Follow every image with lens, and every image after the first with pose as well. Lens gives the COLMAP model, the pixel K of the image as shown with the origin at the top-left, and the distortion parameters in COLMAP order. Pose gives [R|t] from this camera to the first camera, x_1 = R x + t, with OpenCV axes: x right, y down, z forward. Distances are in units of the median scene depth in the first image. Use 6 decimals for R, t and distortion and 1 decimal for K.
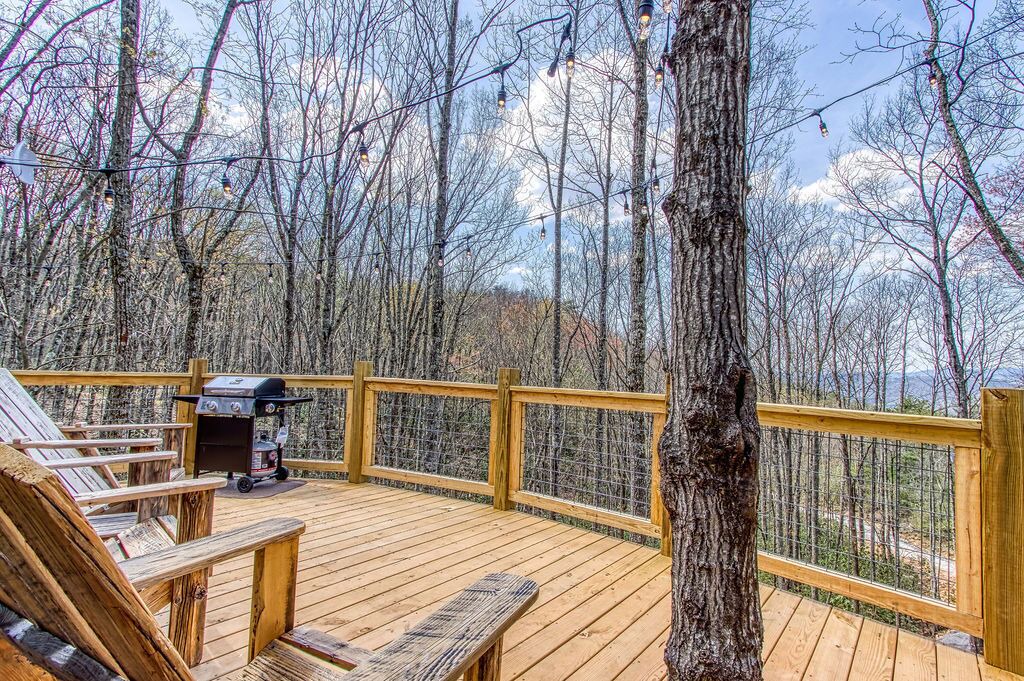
lens RADIAL K [[469.6, 0, 509.1], [0, 469.6, 340.0], [0, 0, 1]] dist [0.002940, 0.000715]
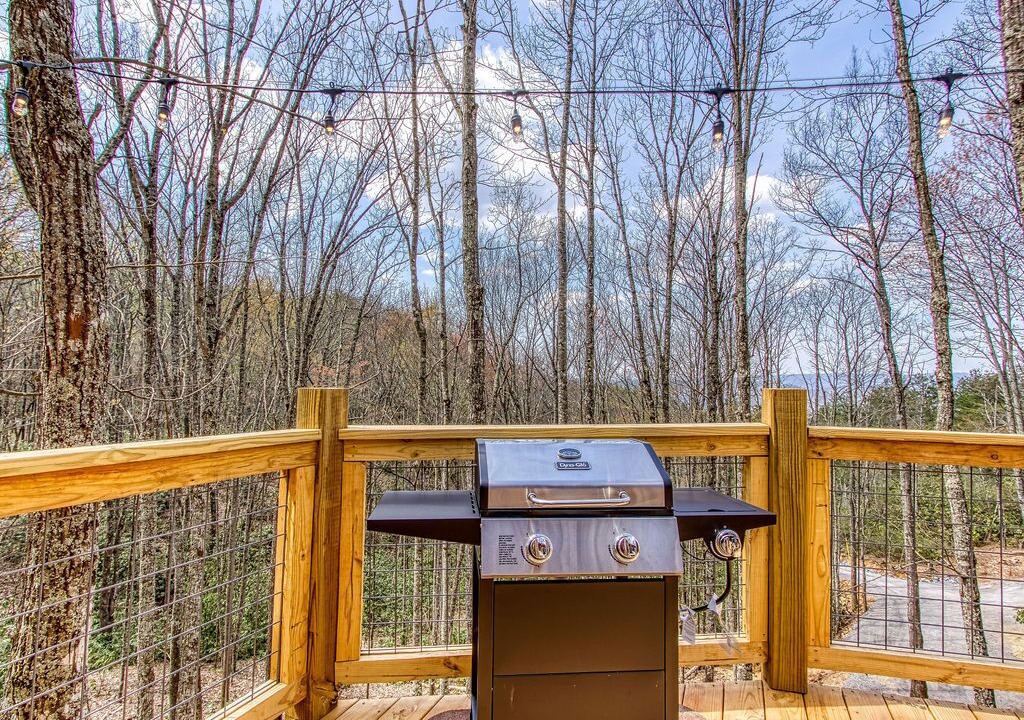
lens RADIAL K [[519.0, 0, 512.0], [0, 519.0, 360.0], [0, 0, 1]] dist [-0.001532, 0.000098]
pose [[0.969438, -0.003970, 0.245306, -0.607582], [-0.001030, 0.999794, 0.020249, 0.010432], [-0.245336, -0.019883, 0.969234, 0.571339]]
